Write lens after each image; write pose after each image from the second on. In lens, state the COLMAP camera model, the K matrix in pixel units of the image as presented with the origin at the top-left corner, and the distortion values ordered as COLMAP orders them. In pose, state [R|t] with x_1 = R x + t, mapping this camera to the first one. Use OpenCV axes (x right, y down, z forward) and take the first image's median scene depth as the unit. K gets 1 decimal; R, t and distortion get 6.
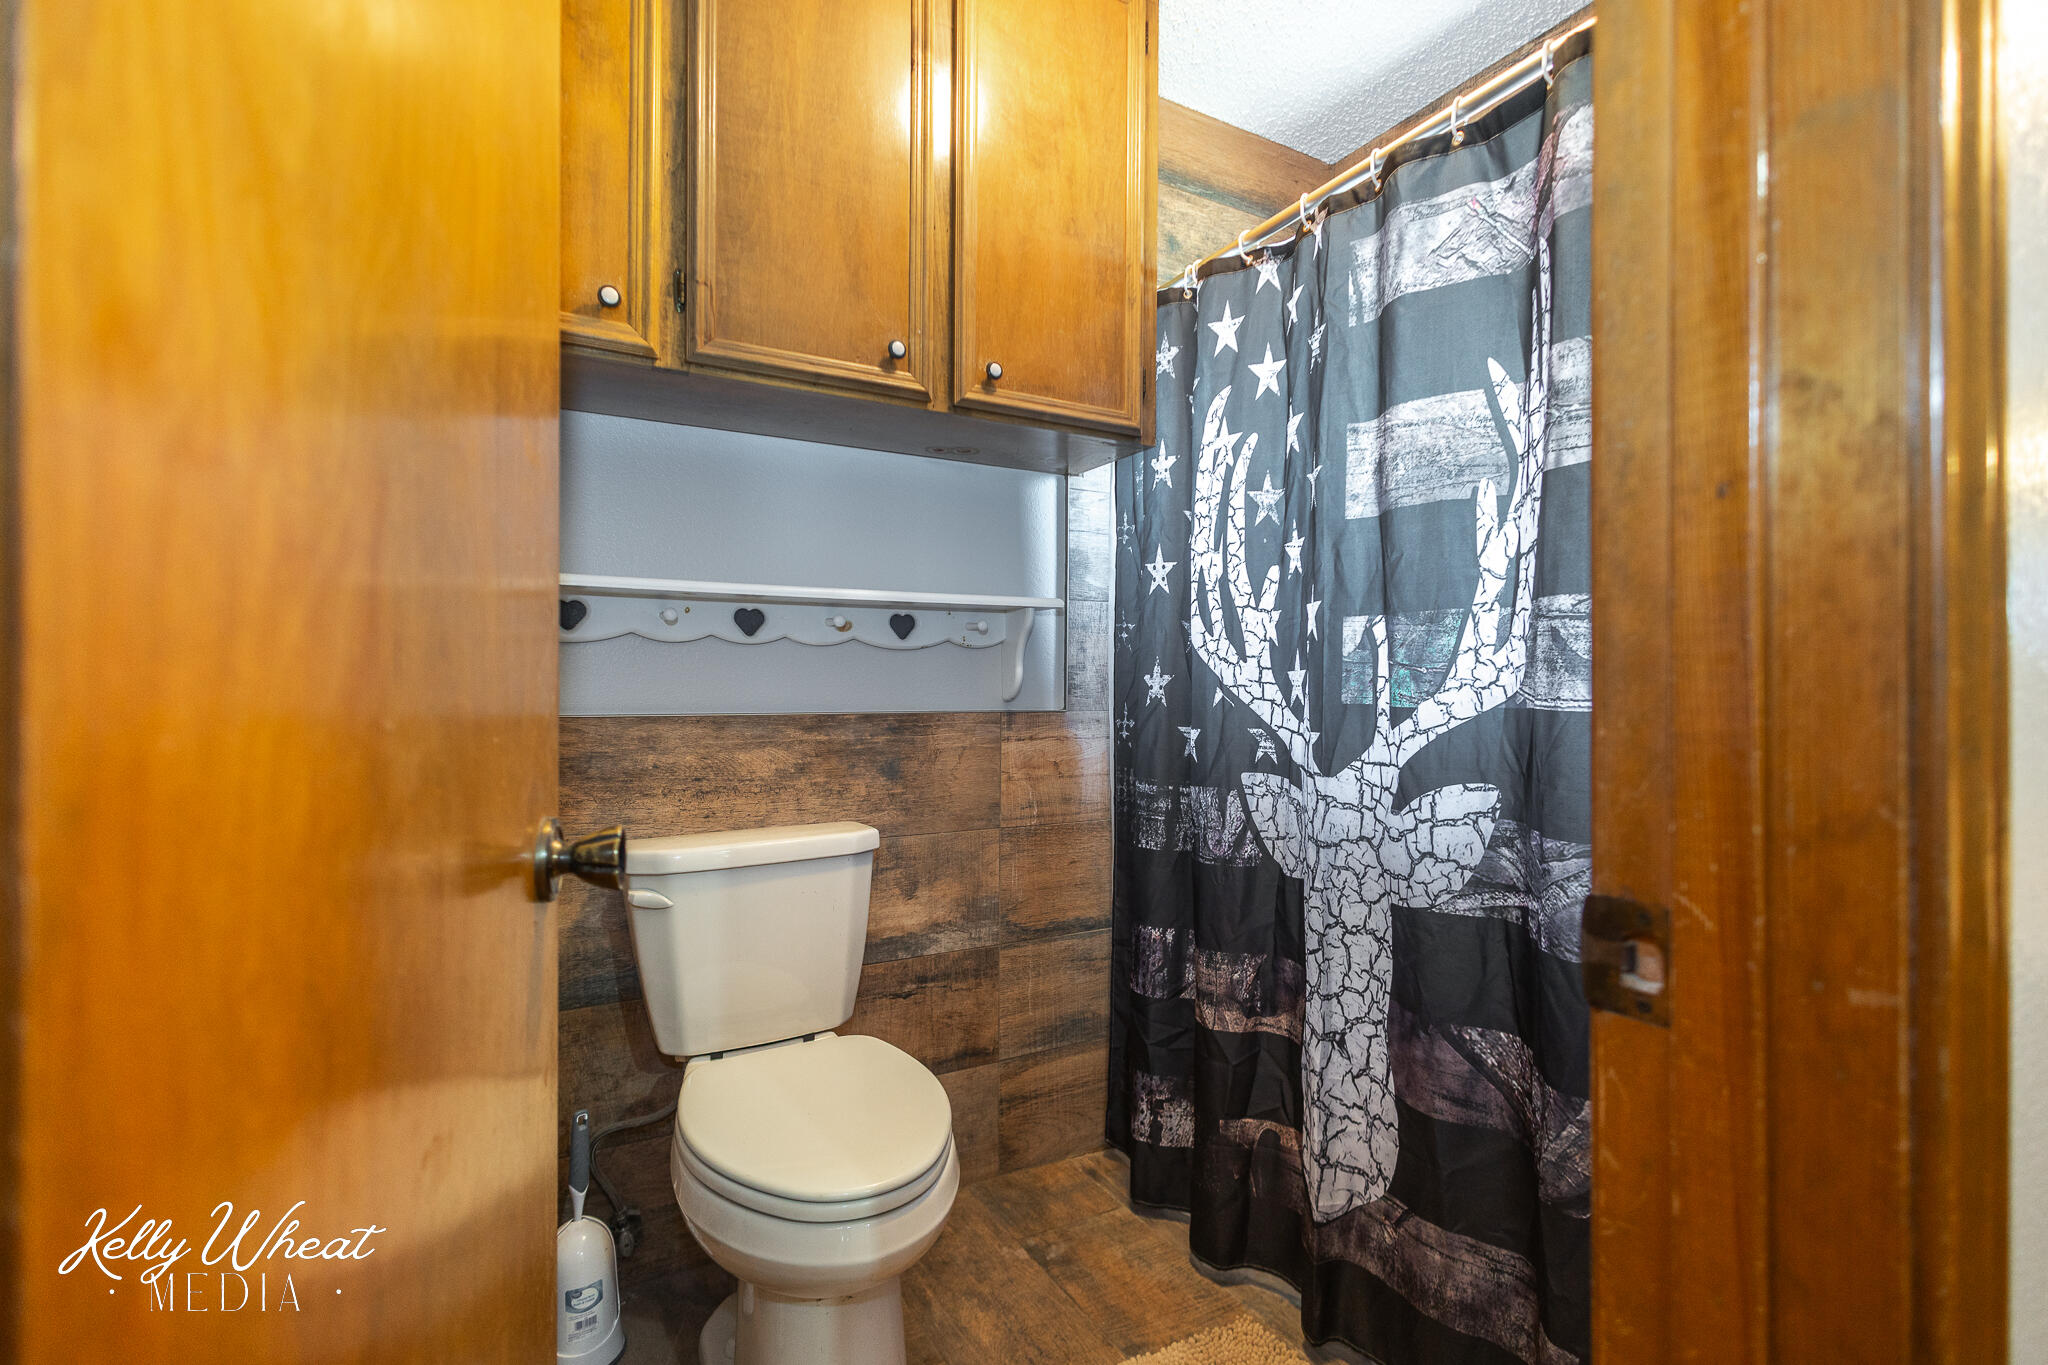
lens RADIAL K [[974.7, 0, 1024.4], [0, 974.7, 685.3], [0, 0, 1]] dist [0.005335, -0.000472]
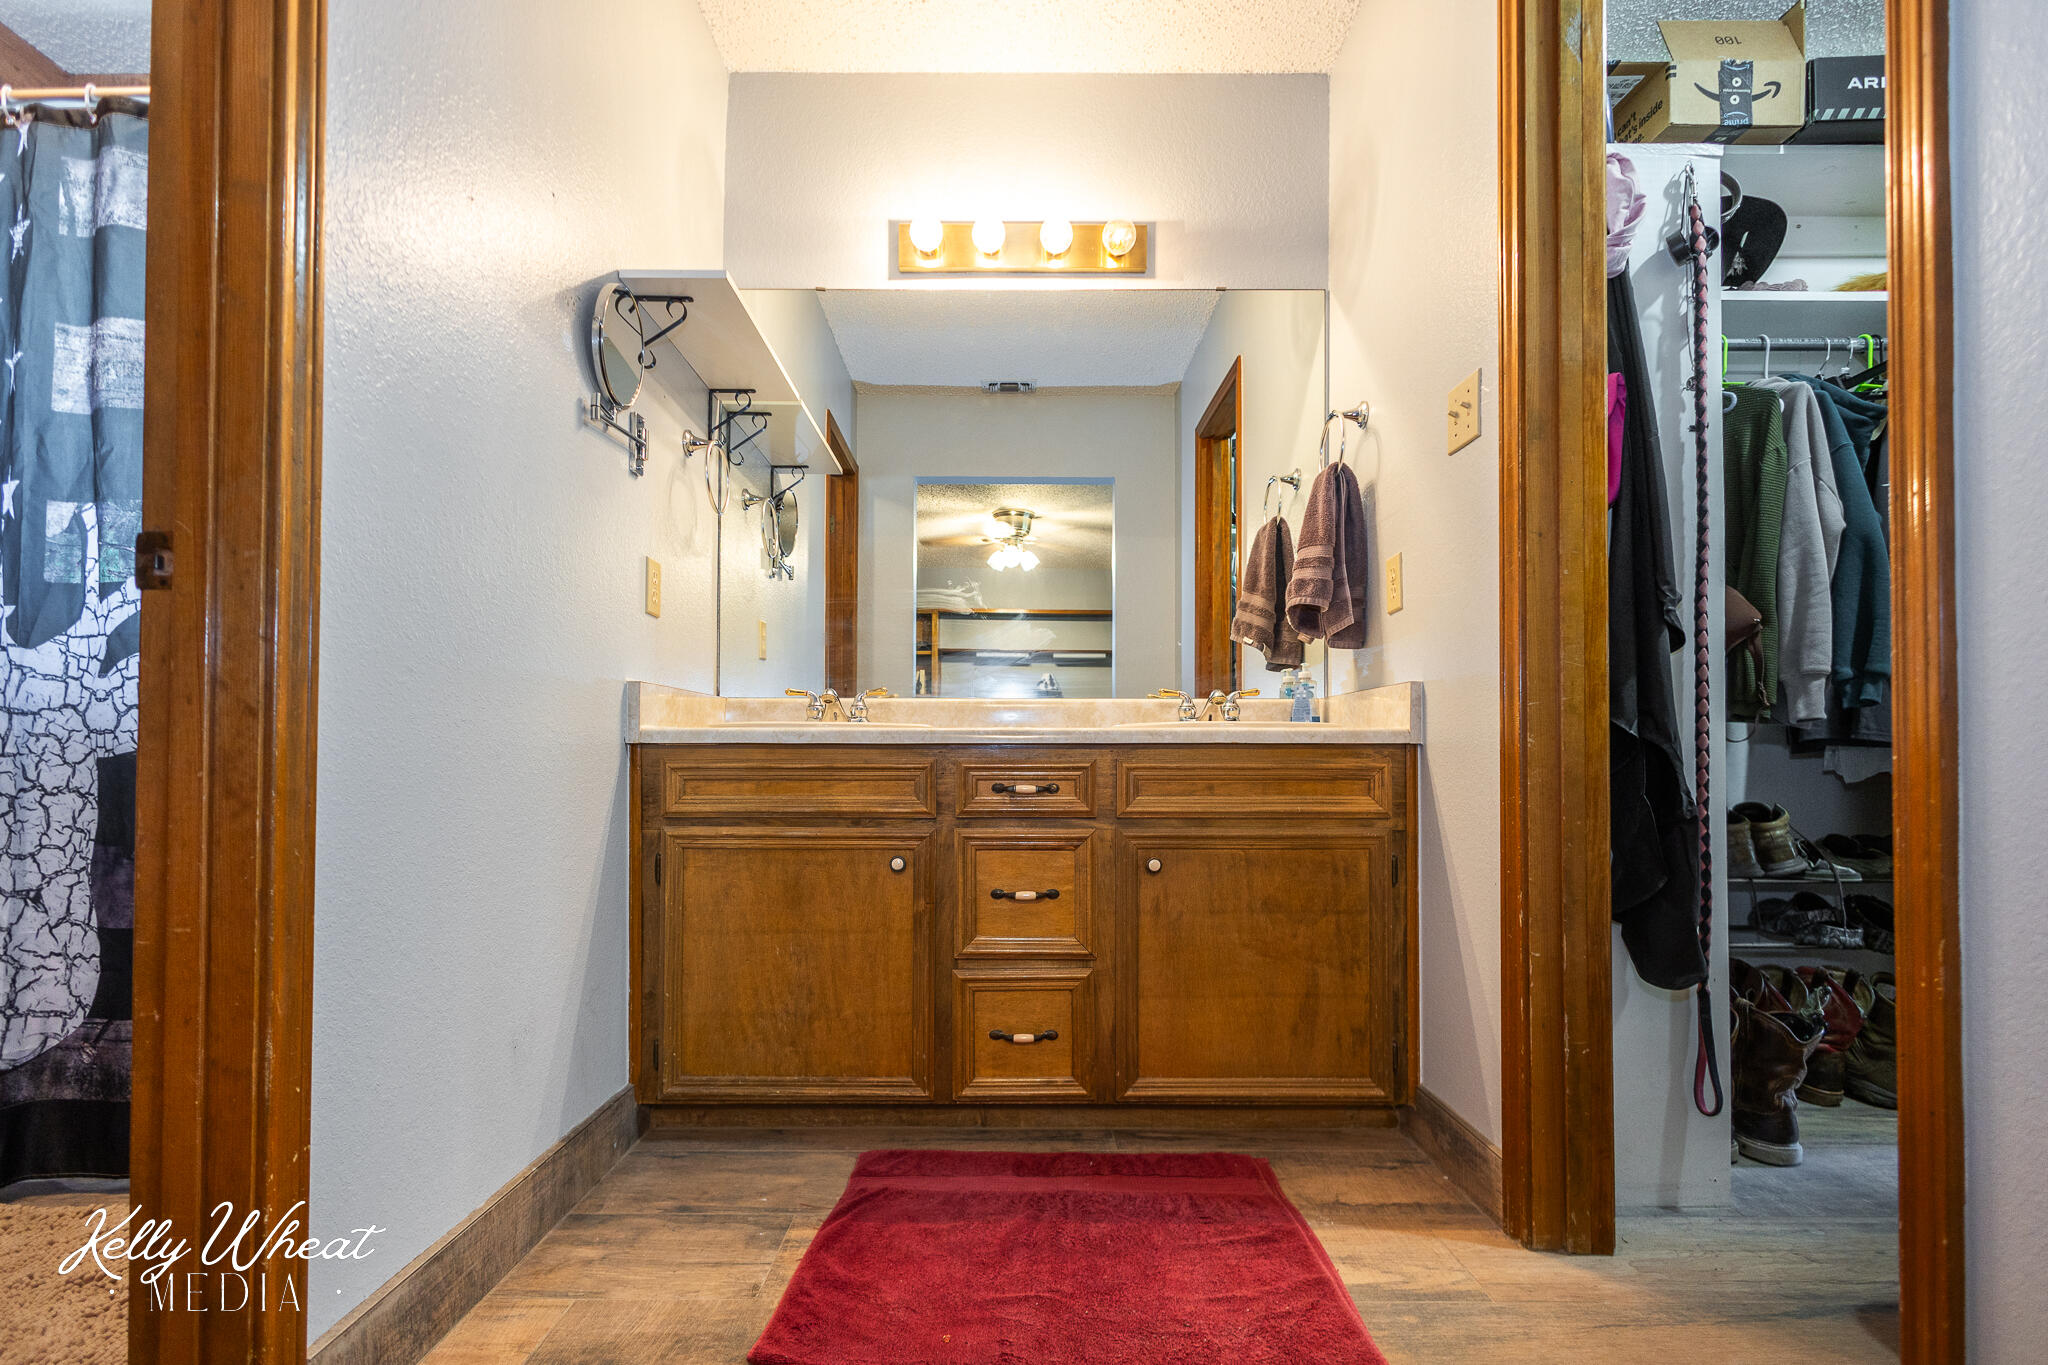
lens RADIAL K [[974.7, 0, 999.5], [0, 974.7, 735.5], [0, 0, 1]] dist [0.005335, -0.000472]
pose [[0.503177, 0.014664, 0.864059, -0.074474], [-0.010383, 0.999886, -0.010923, 0.192487], [-0.864121, -0.003476, 0.503272, -0.455757]]
